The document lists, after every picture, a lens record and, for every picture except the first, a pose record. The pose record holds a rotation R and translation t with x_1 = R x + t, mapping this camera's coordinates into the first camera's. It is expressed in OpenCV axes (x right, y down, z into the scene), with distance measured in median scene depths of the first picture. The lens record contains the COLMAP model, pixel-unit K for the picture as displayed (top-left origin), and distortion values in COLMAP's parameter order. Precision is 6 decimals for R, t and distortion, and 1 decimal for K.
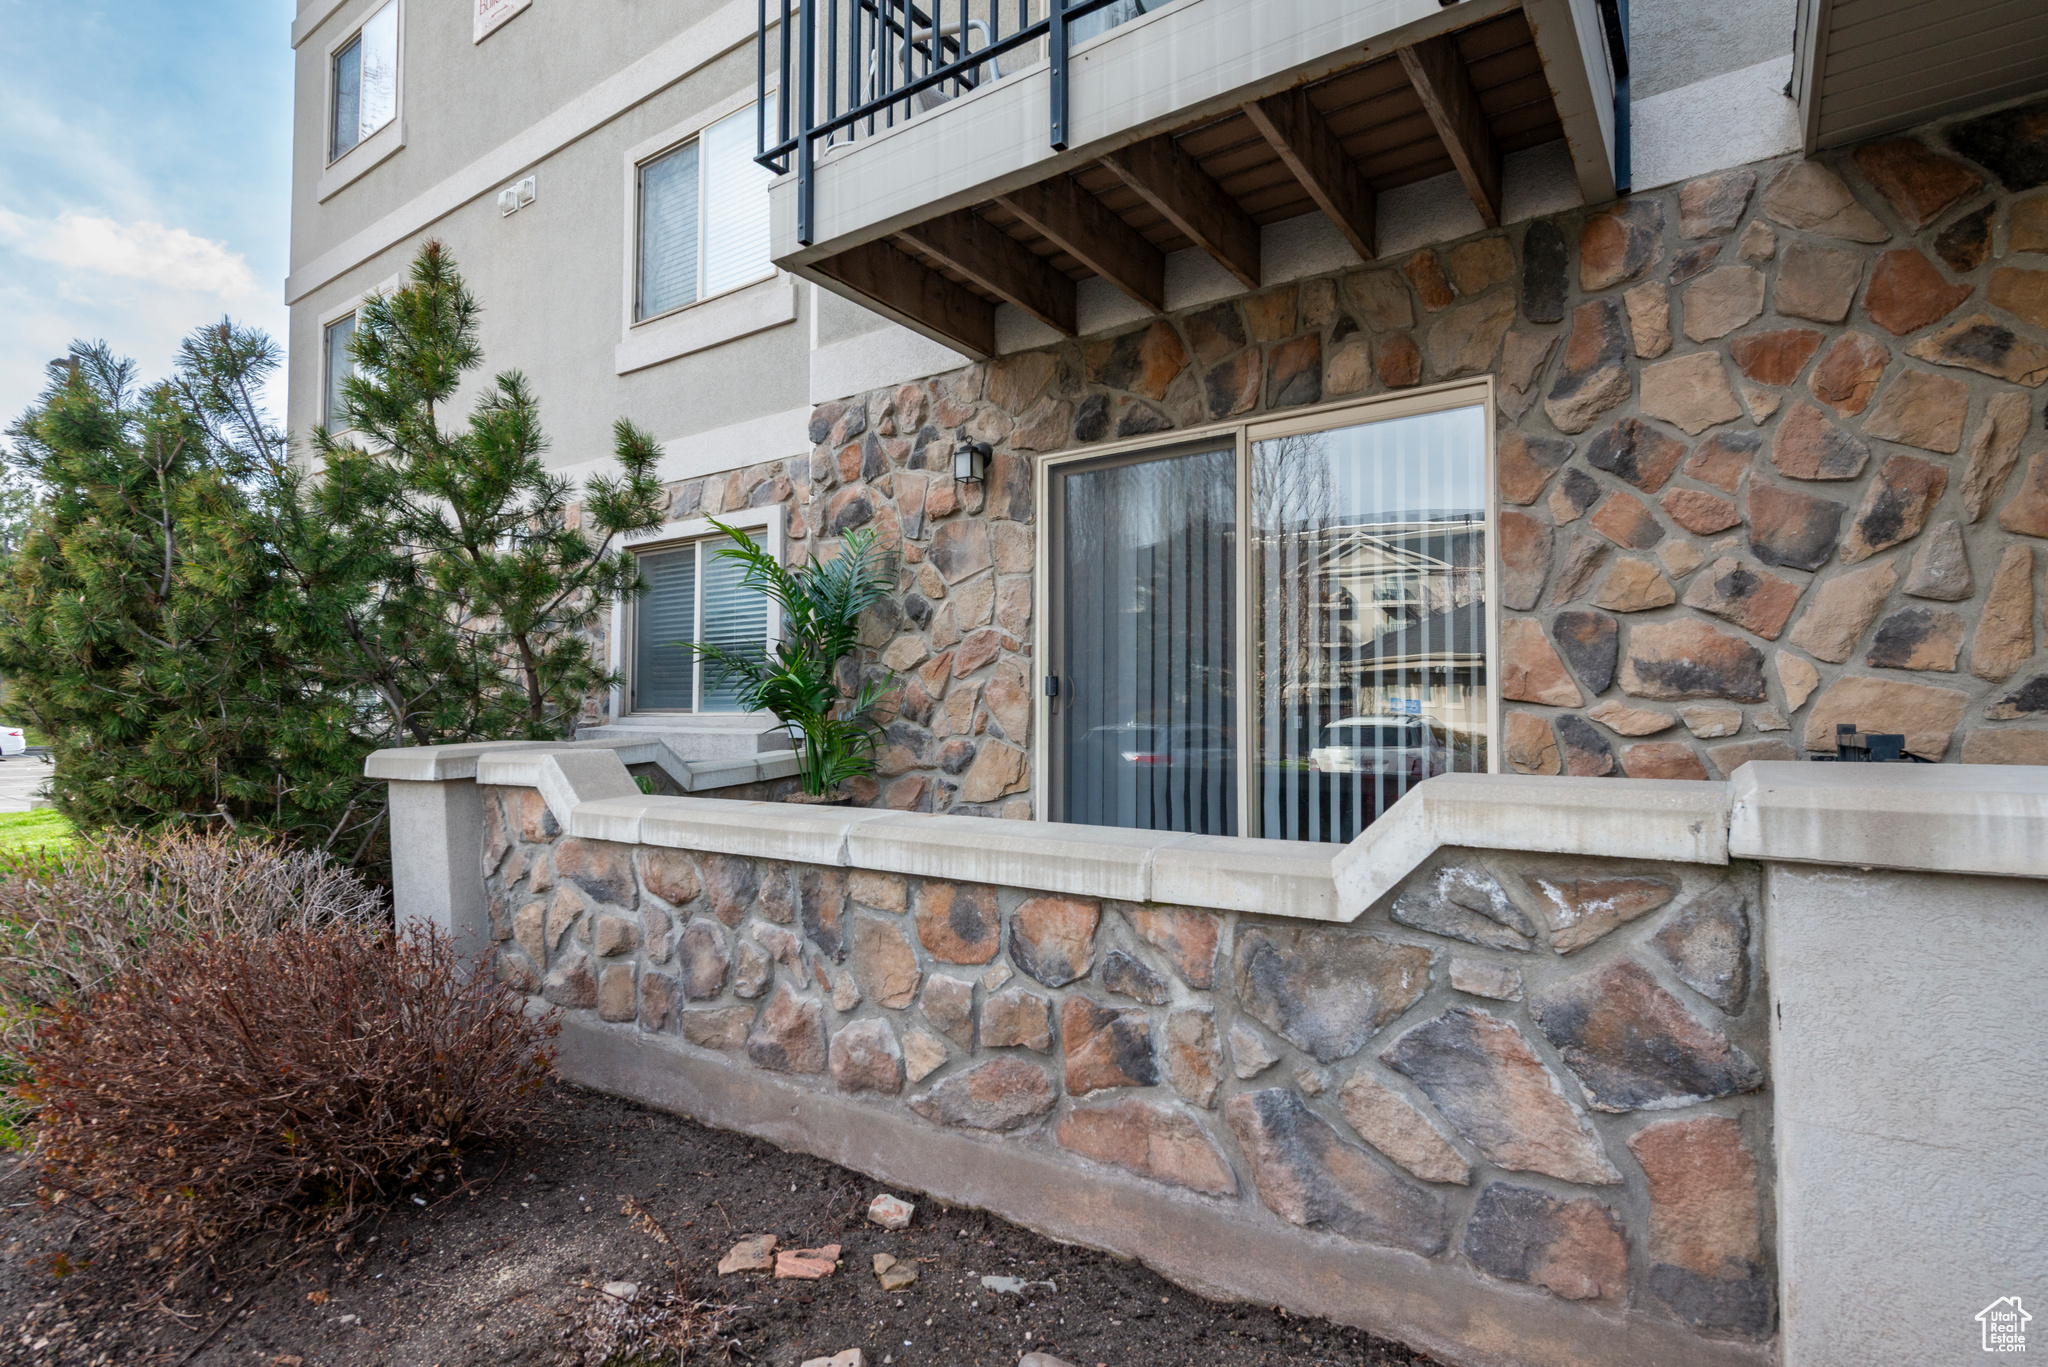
lens RADIAL K [[991.5, 0, 994.3], [0, 991.5, 673.9], [0, 0, 1]] dist [0.014774, -0.006564]
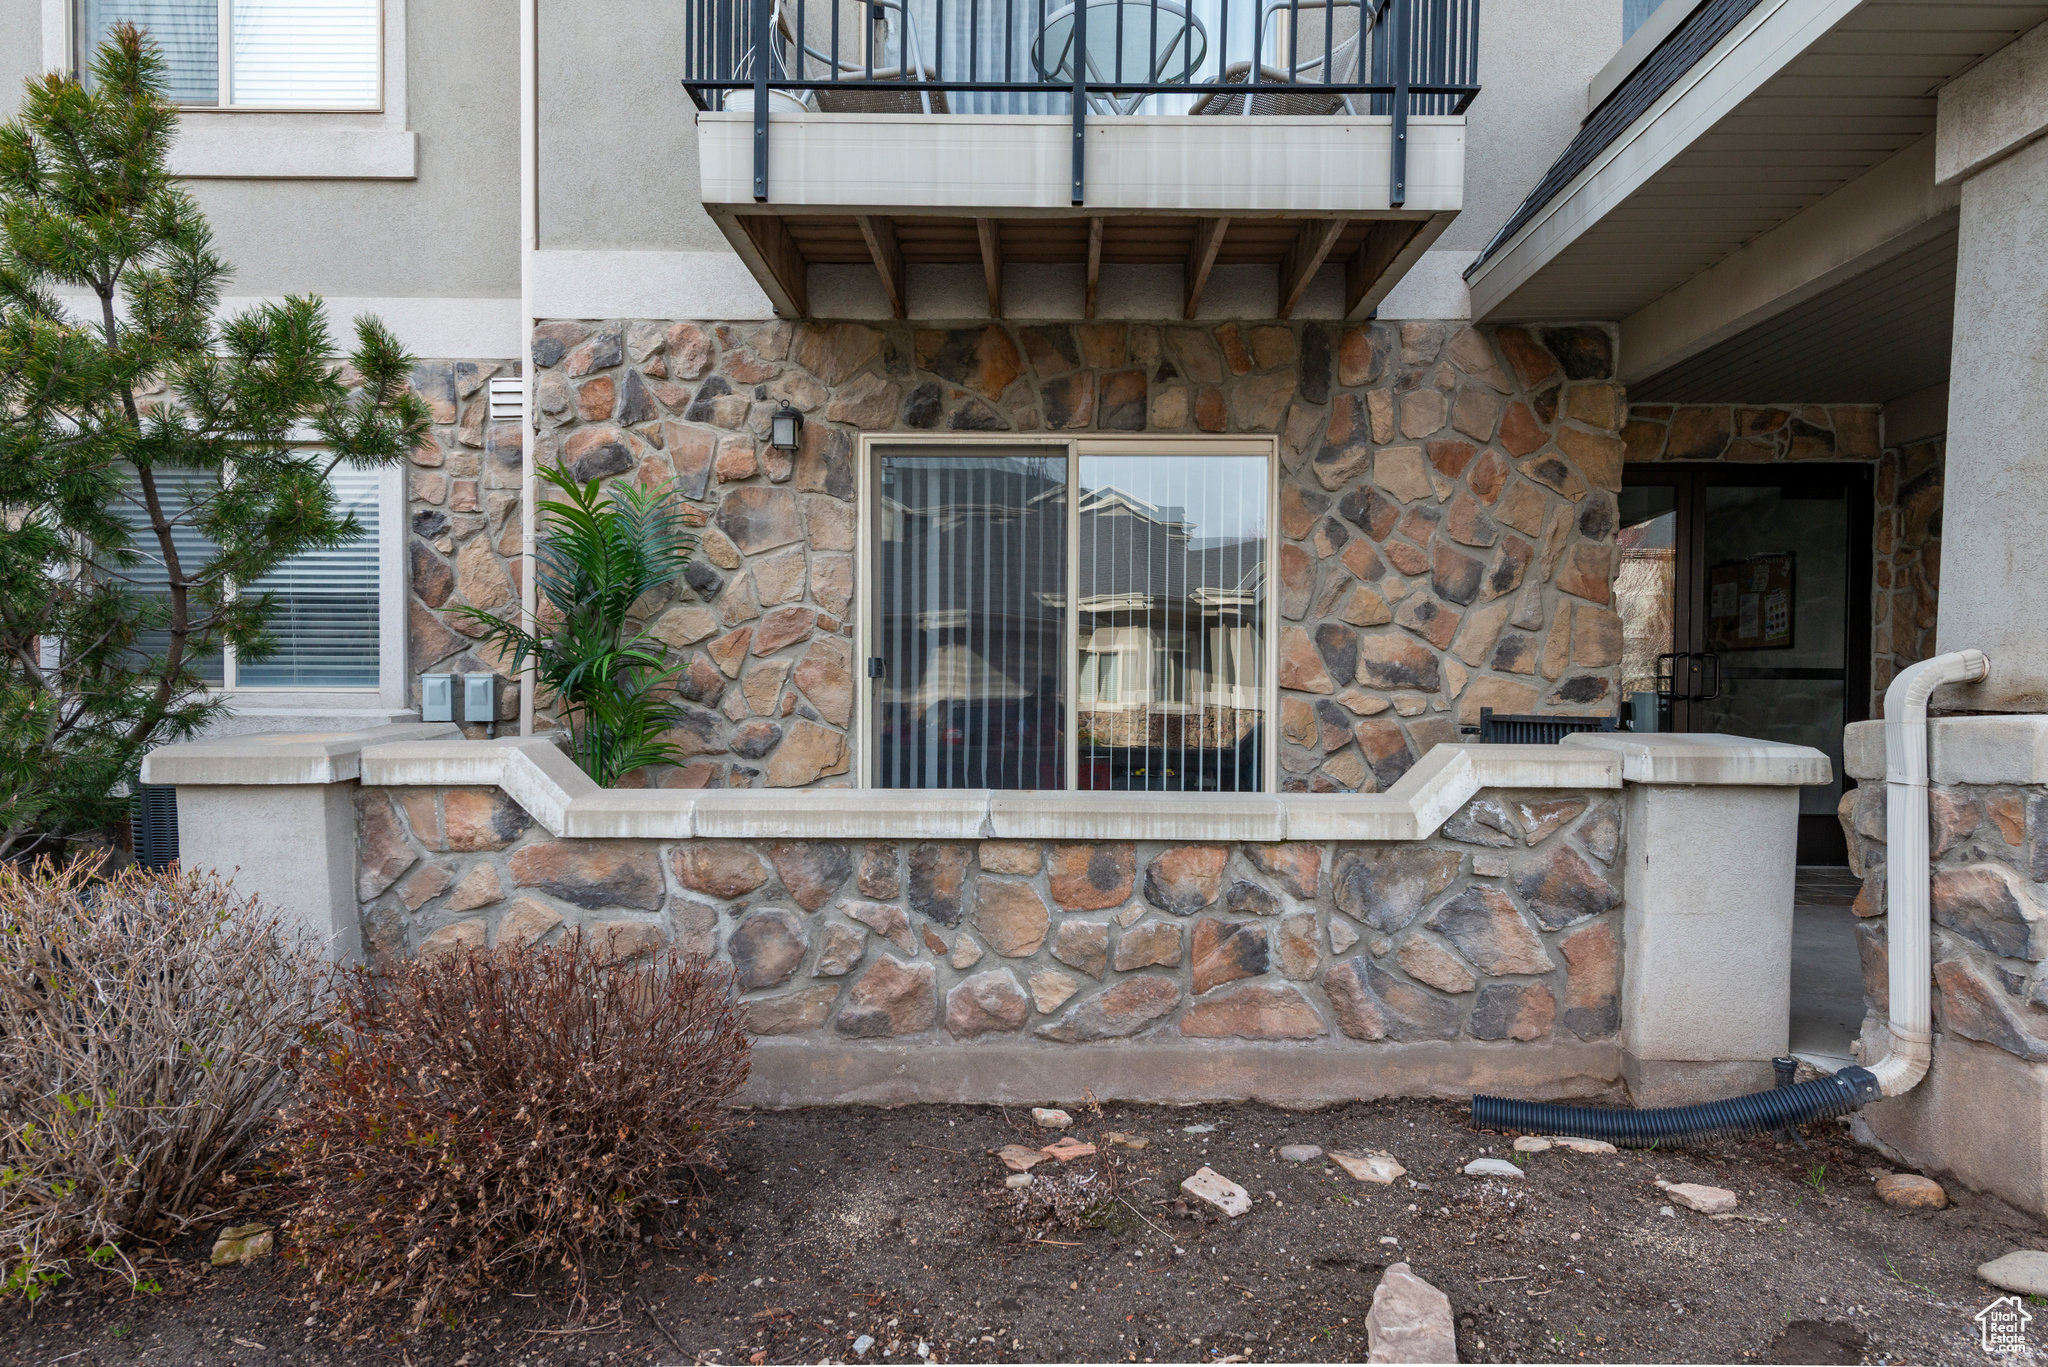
lens RADIAL K [[1191.8, 0, 1024.0], [0, 1191.8, 683.5], [0, 0, 1]] dist [0.028912, -0.001041]
pose [[0.824517, 0.006648, 0.565798, -0.737201], [-0.030920, 0.998966, 0.033321, -0.024471], [-0.564992, -0.044969, 0.823870, -0.115389]]
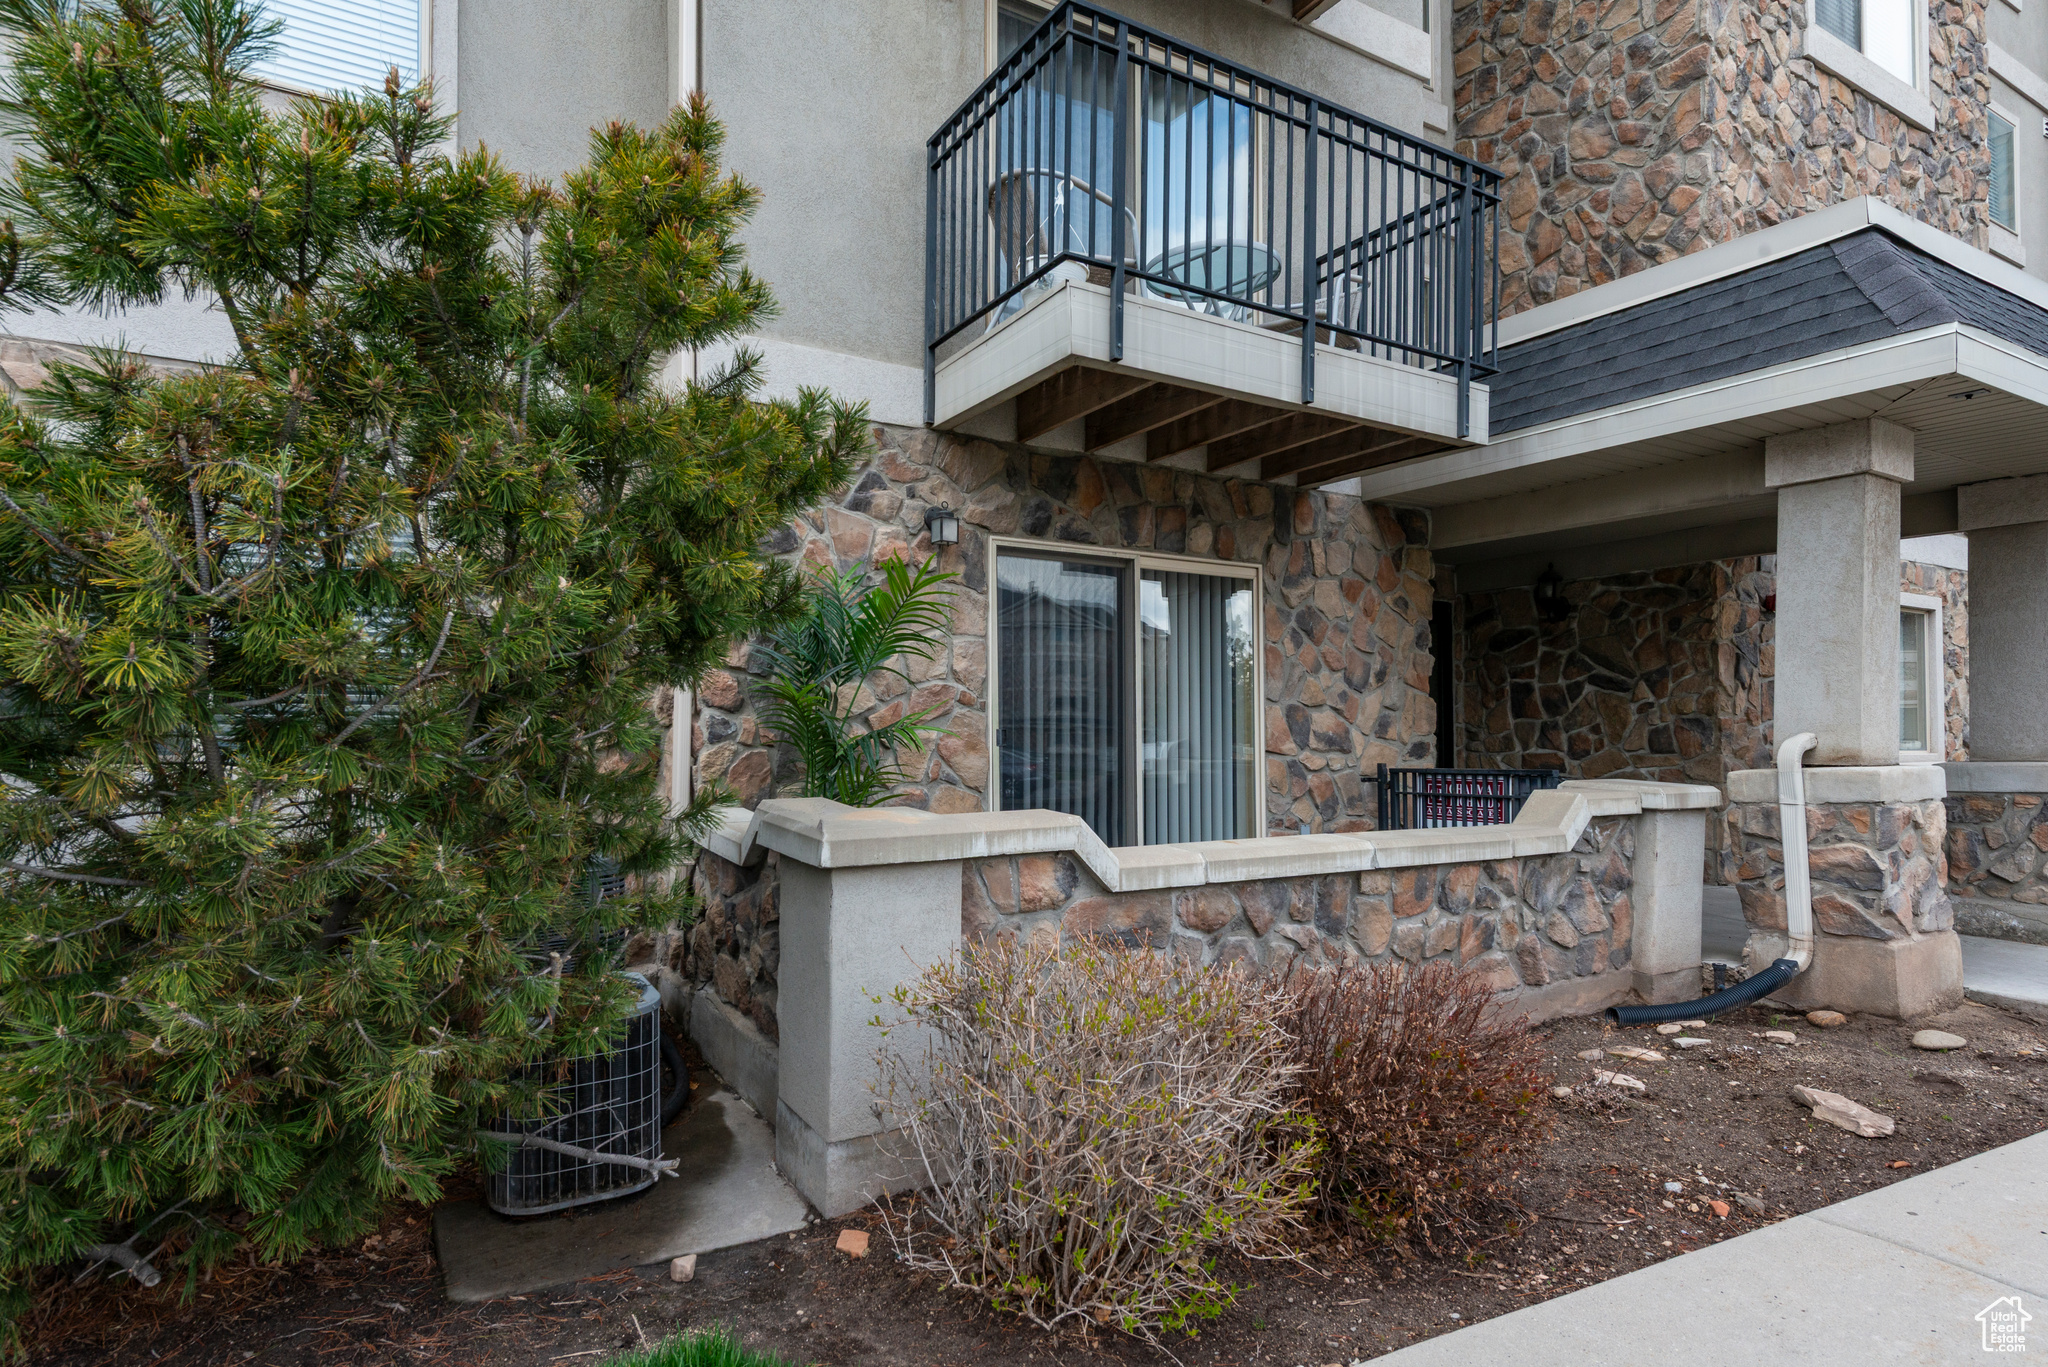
lens RADIAL K [[1097.9, 0, 1035.7], [0, 1097.9, 687.8], [0, 0, 1]] dist [0.013239, 0.000056]
pose [[0.410883, 0.043015, 0.910673, -1.618048], [-0.040102, 0.998772, -0.029082, -0.015413], [-0.910806, -0.024570, 0.412104, 0.646744]]
